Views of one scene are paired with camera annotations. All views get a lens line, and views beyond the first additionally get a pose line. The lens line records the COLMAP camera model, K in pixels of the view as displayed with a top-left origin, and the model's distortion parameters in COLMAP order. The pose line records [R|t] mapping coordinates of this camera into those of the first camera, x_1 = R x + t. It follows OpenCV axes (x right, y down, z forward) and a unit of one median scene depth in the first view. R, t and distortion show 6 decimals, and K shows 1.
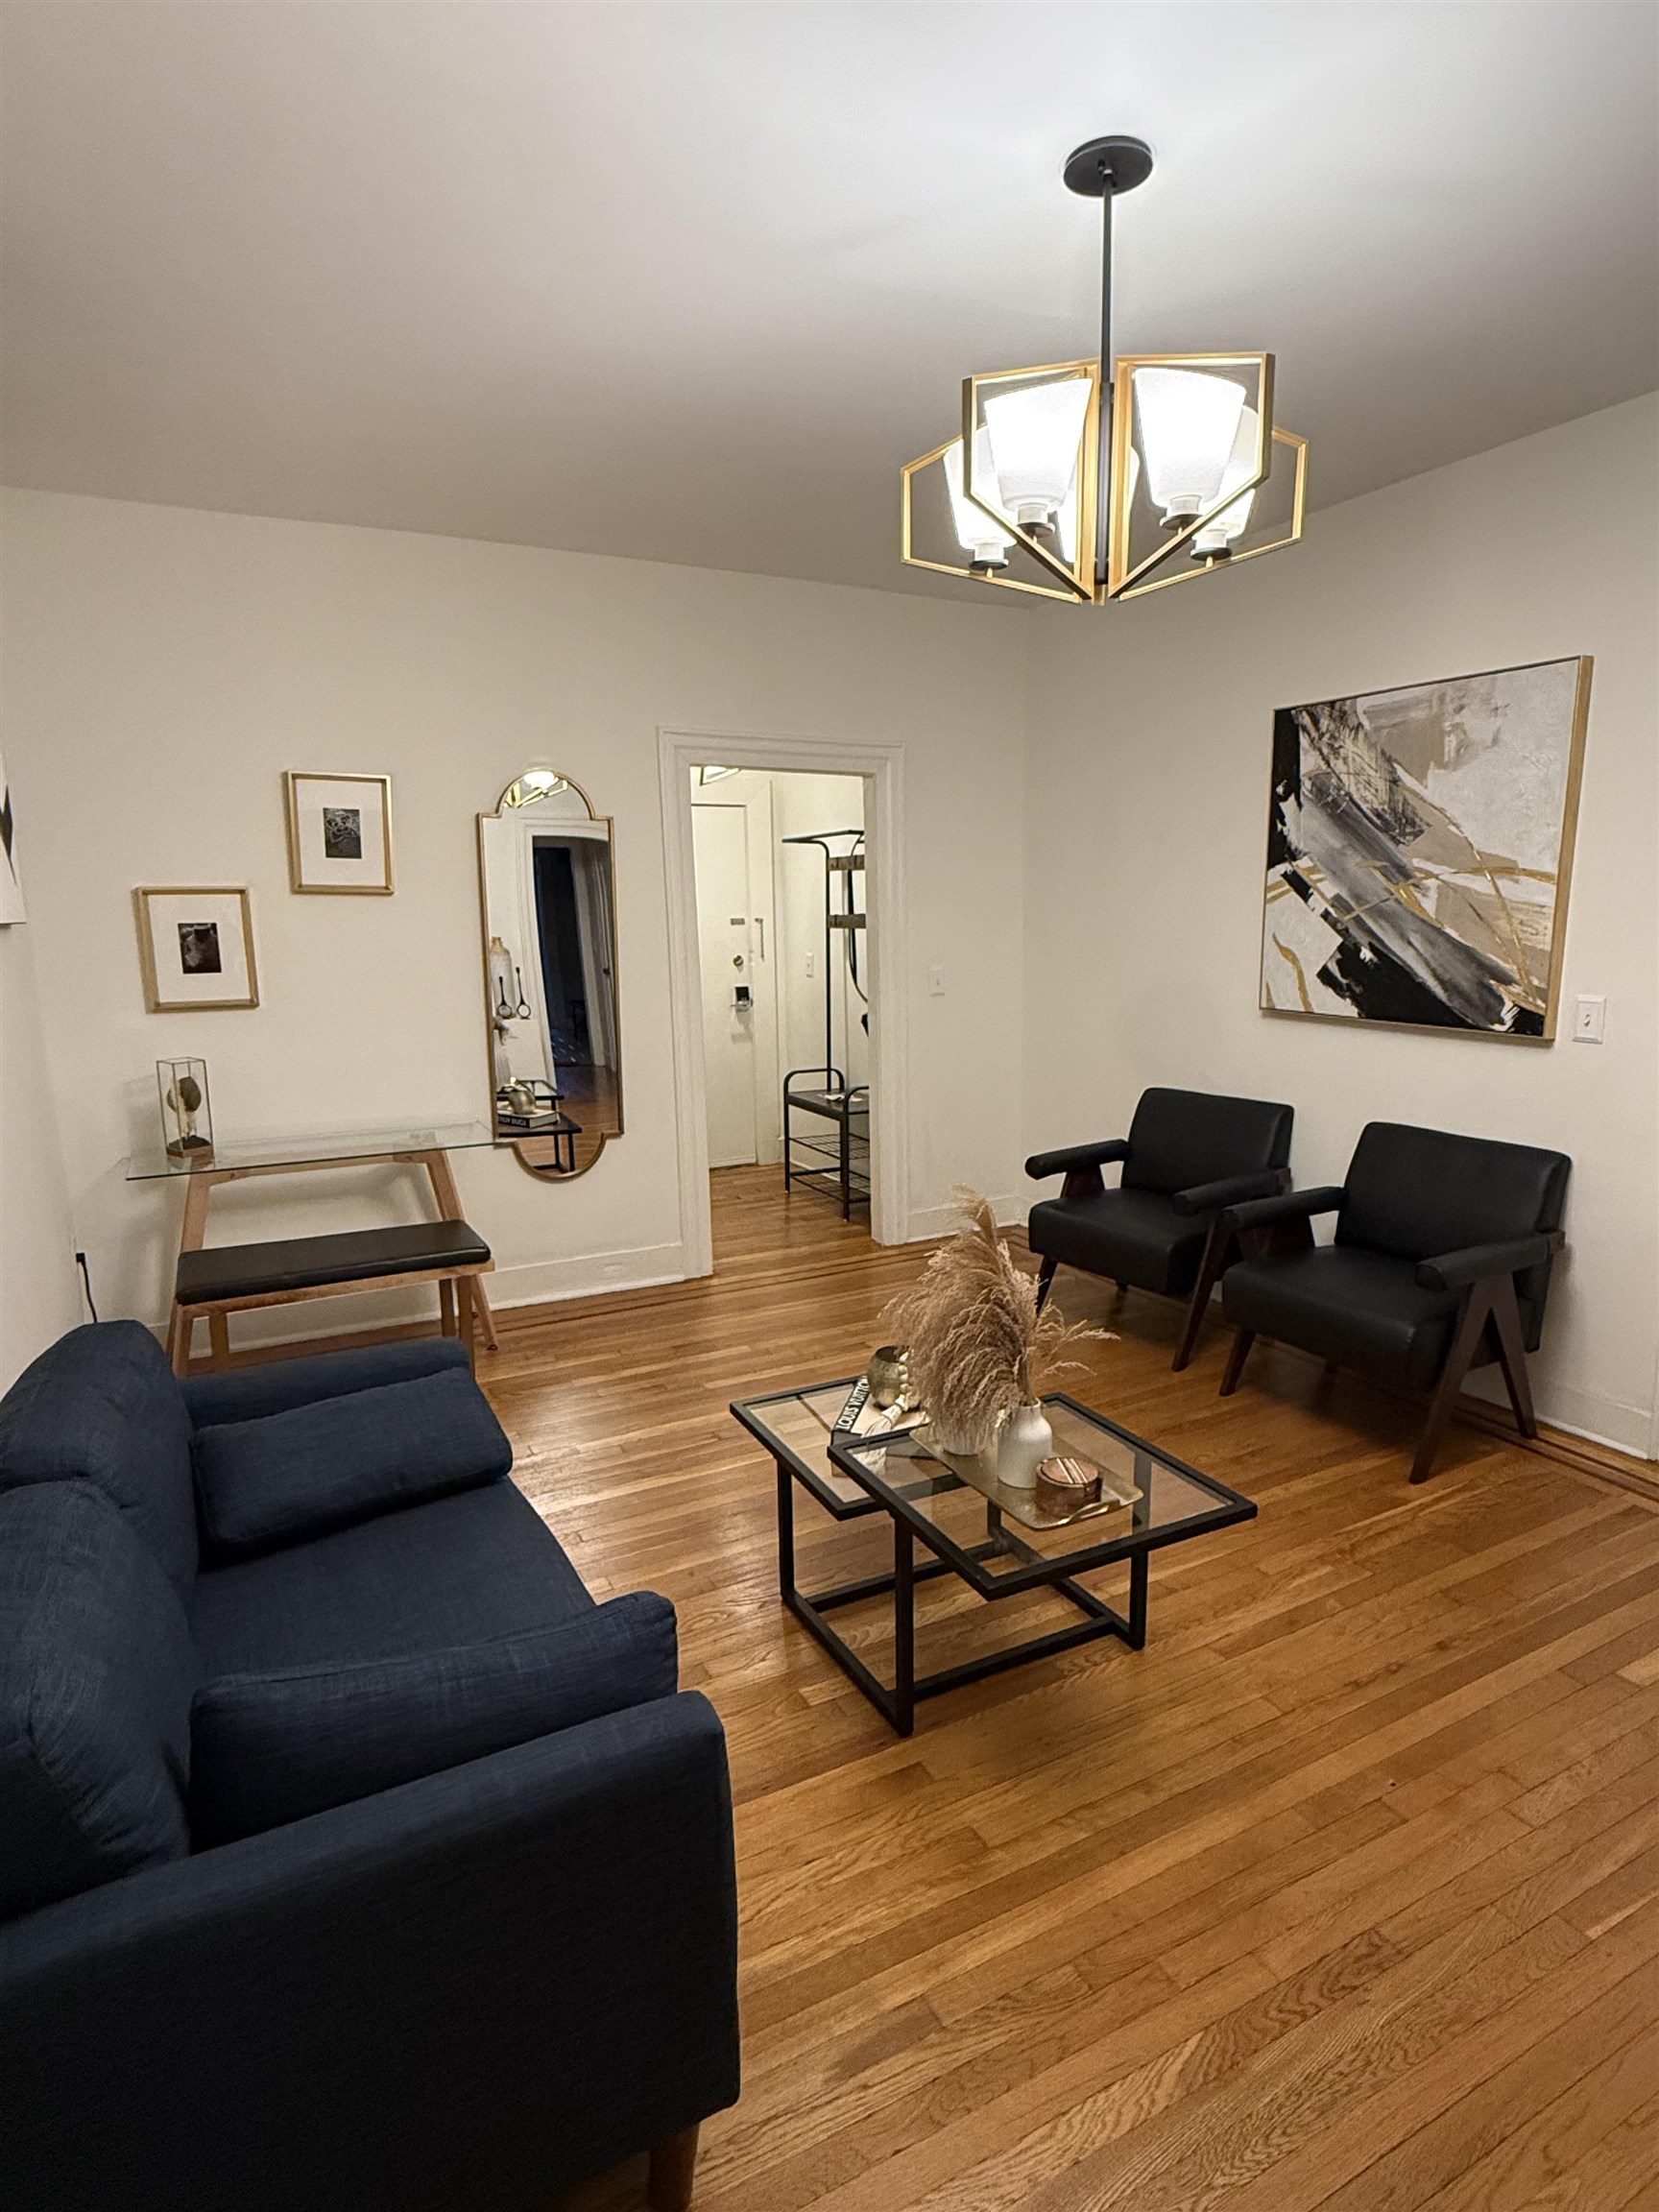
lens RADIAL K [[1185.2, 0, 837.7], [0, 1185.2, 1109.9], [0, 0, 1]] dist [-0.000363, -0.000224]
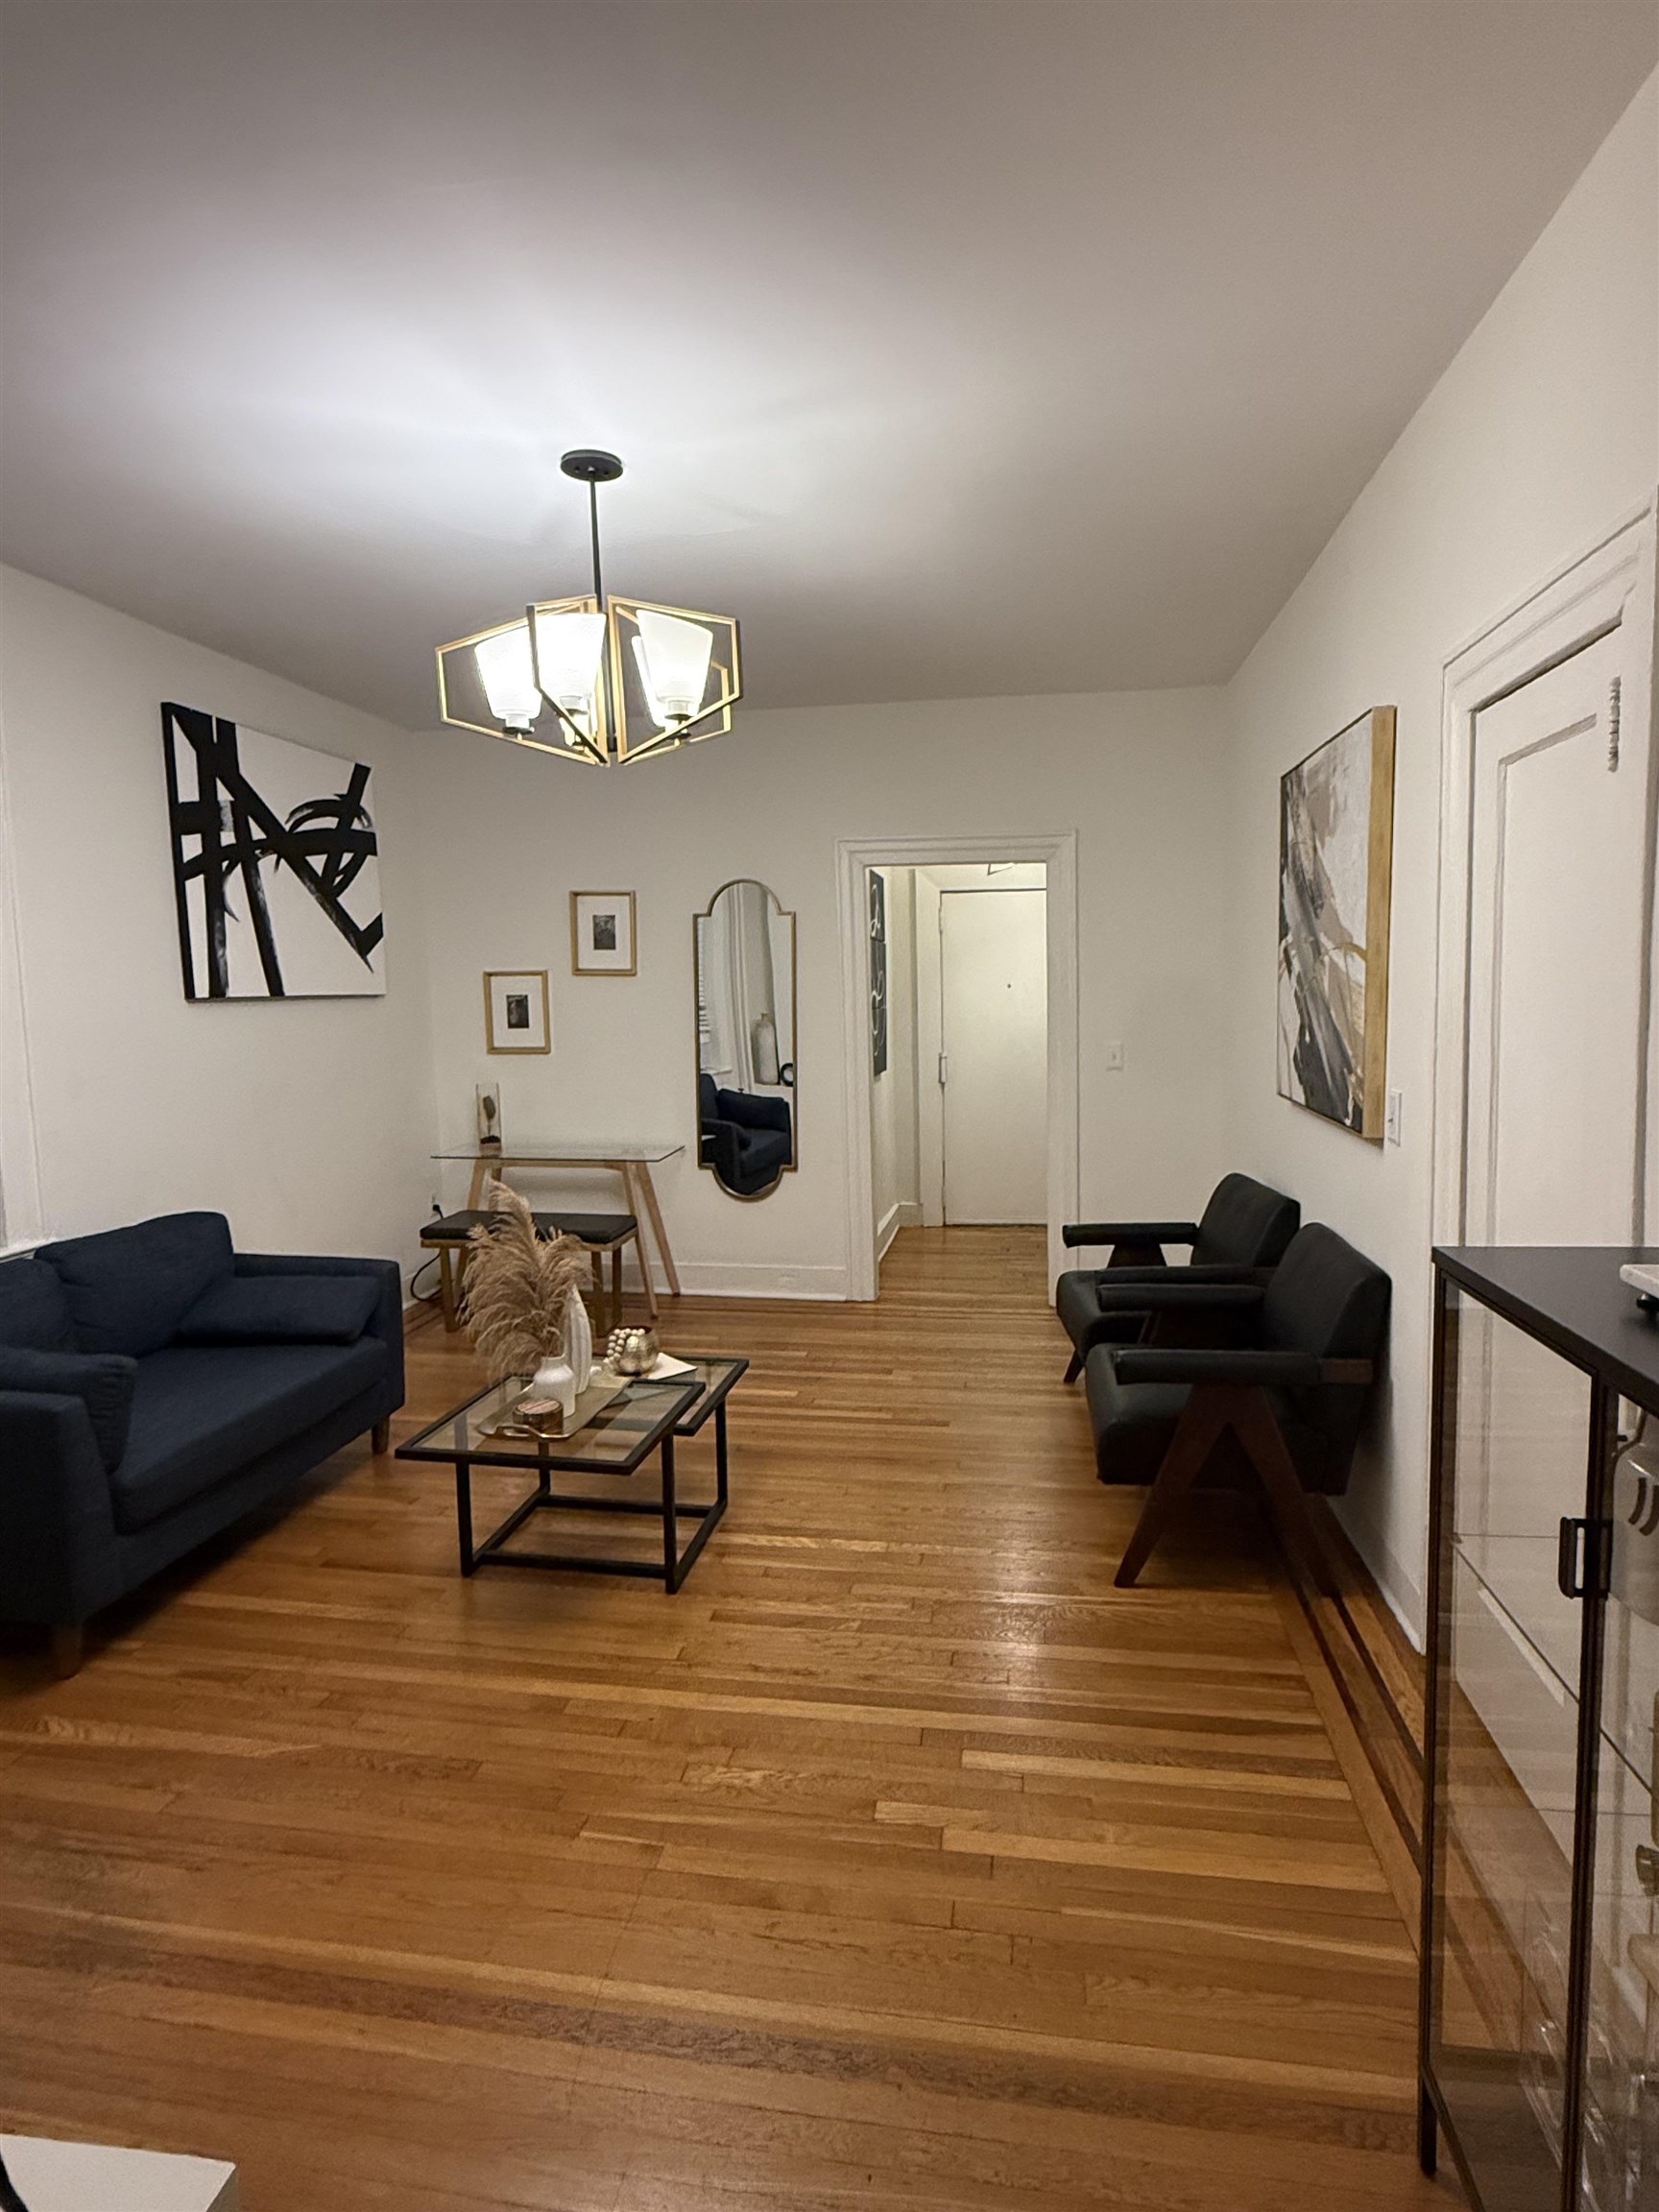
lens RADIAL K [[1185.2, 0, 839.1], [0, 1185.2, 1102.1], [0, 0, 1]] dist [-0.000363, -0.000224]
pose [[0.795862, 0.060282, -0.602470, 0.685780], [-0.099690, 0.994498, -0.032182, -0.014686], [0.597215, 0.085673, 0.797493, 0.057876]]
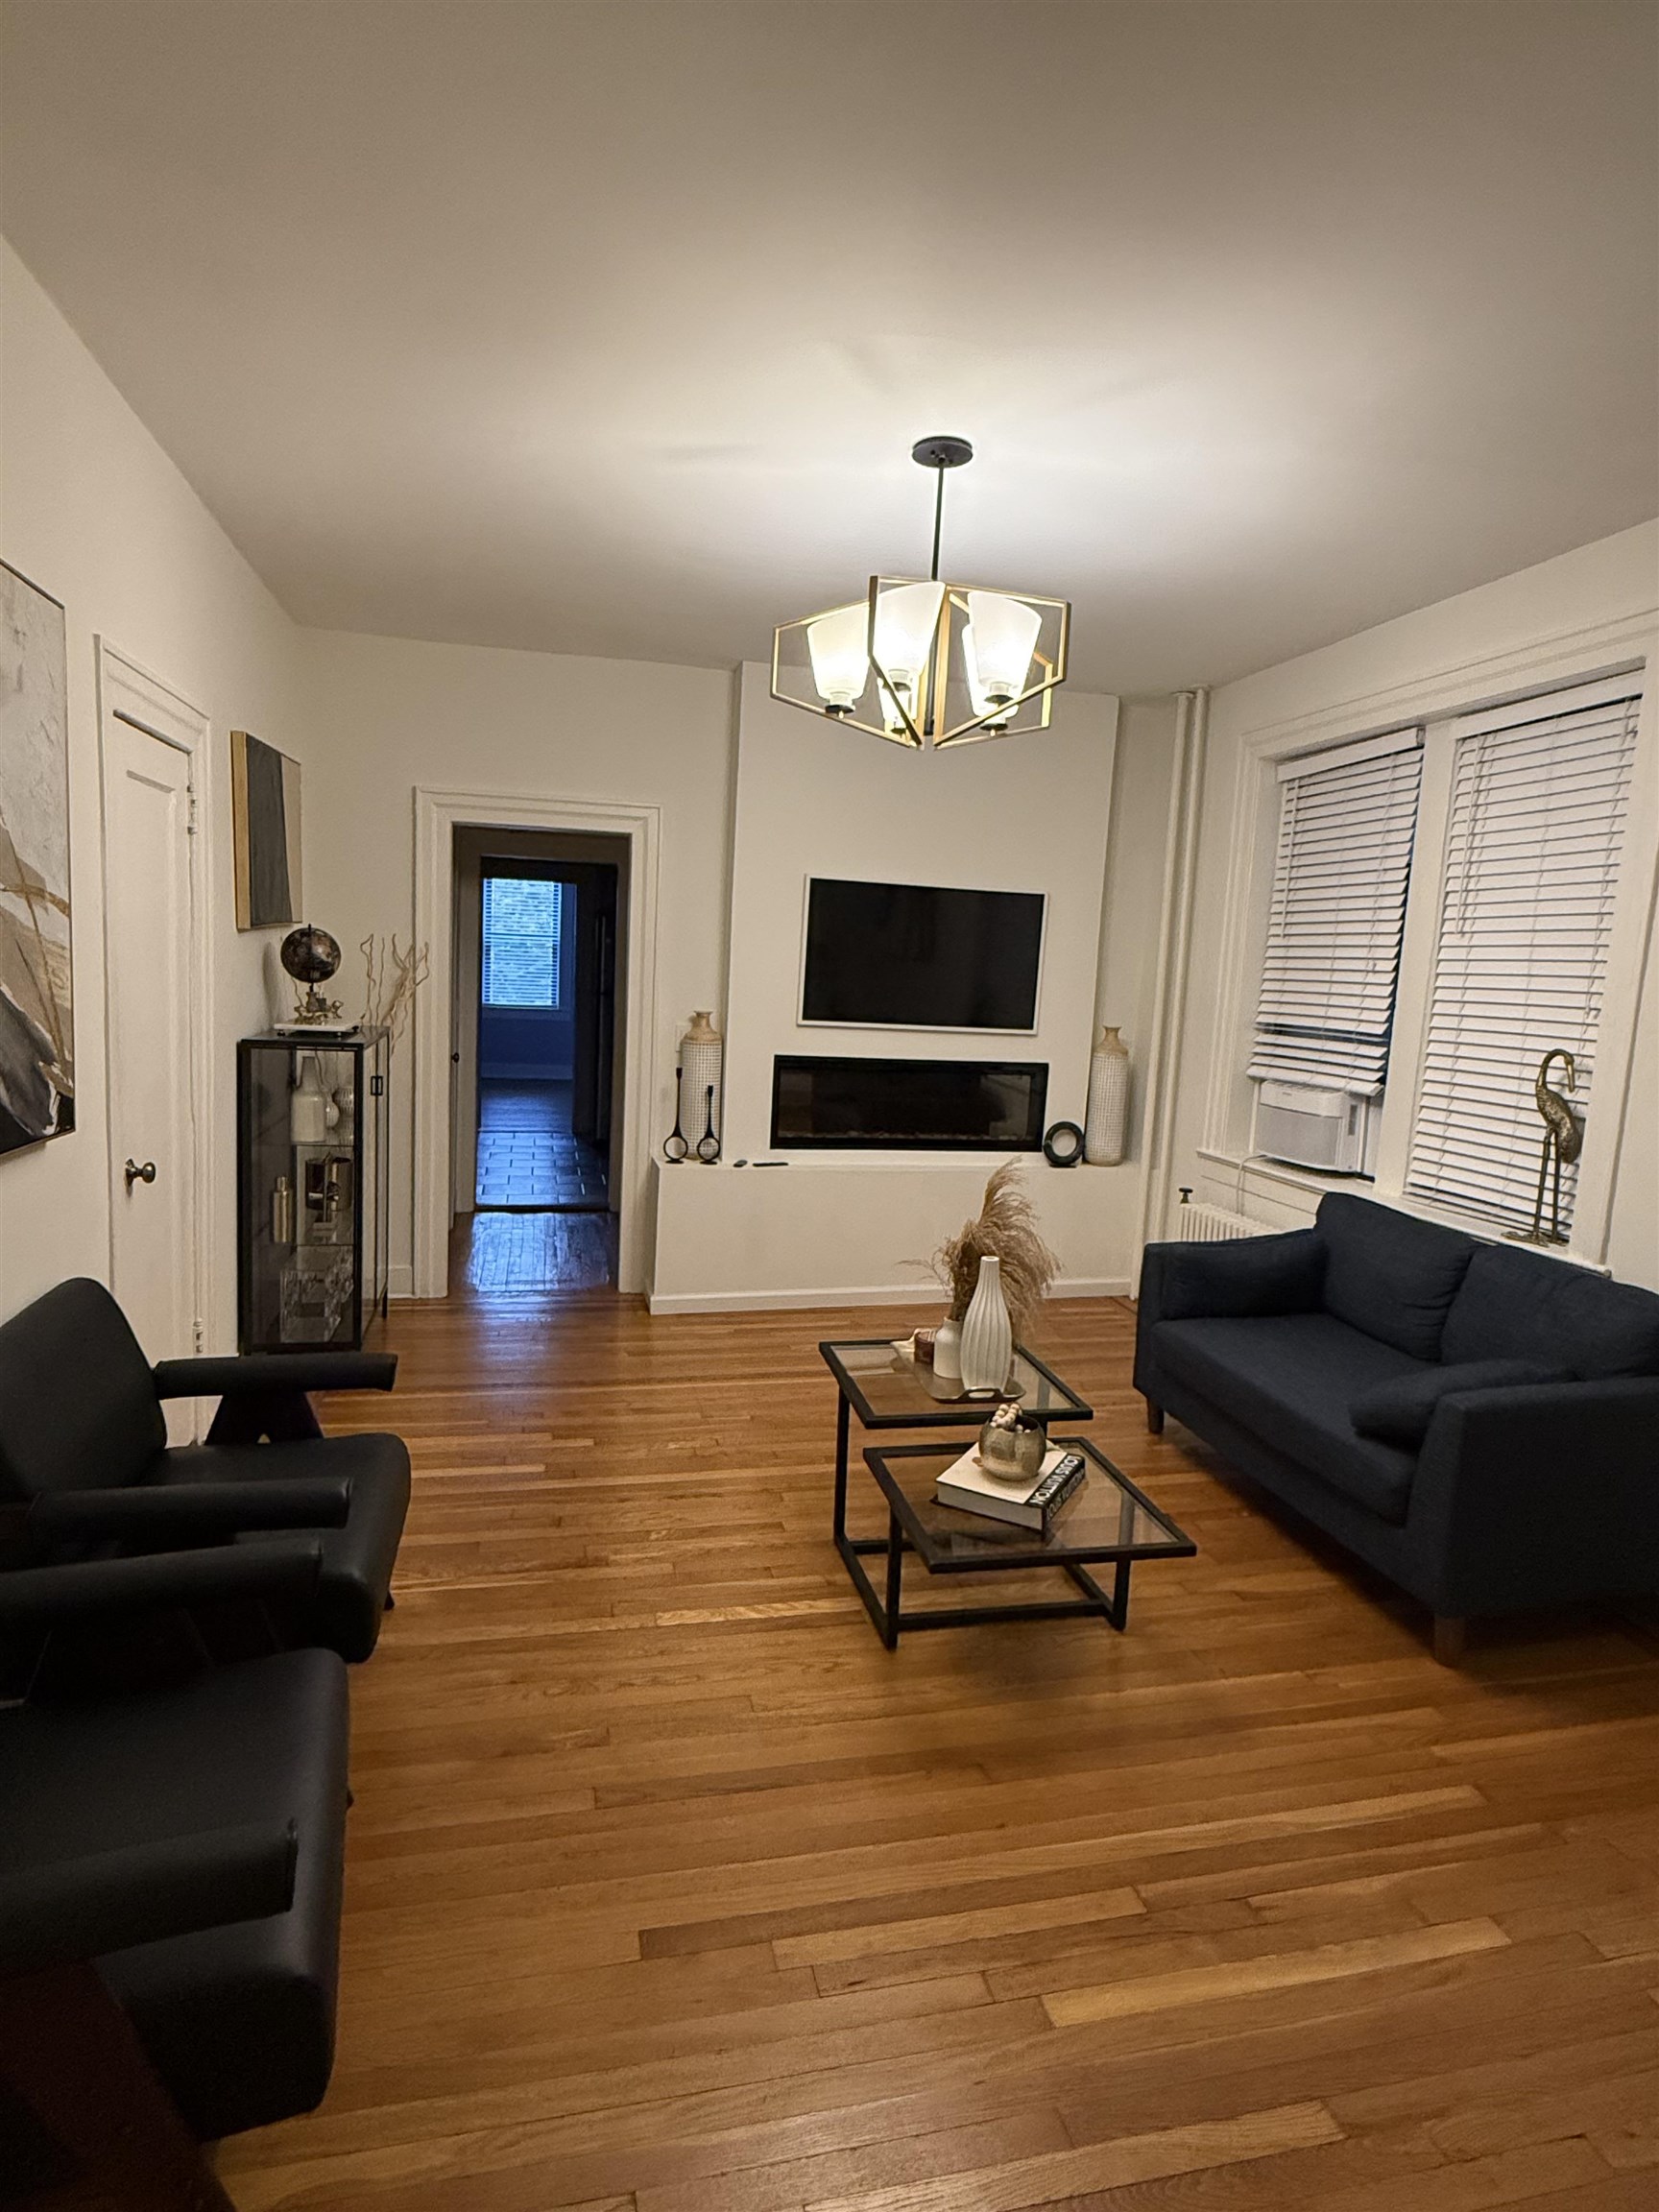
lens RADIAL K [[1185.2, 0, 823.9], [0, 1185.2, 1101.9], [0, 0, 1]] dist [-0.000363, -0.000224]
pose [[-0.965875, -0.059243, 0.252141, -0.017351], [0.015385, 0.958647, 0.284181, -0.229136], [-0.258550, 0.278362, -0.925022, 1.294460]]
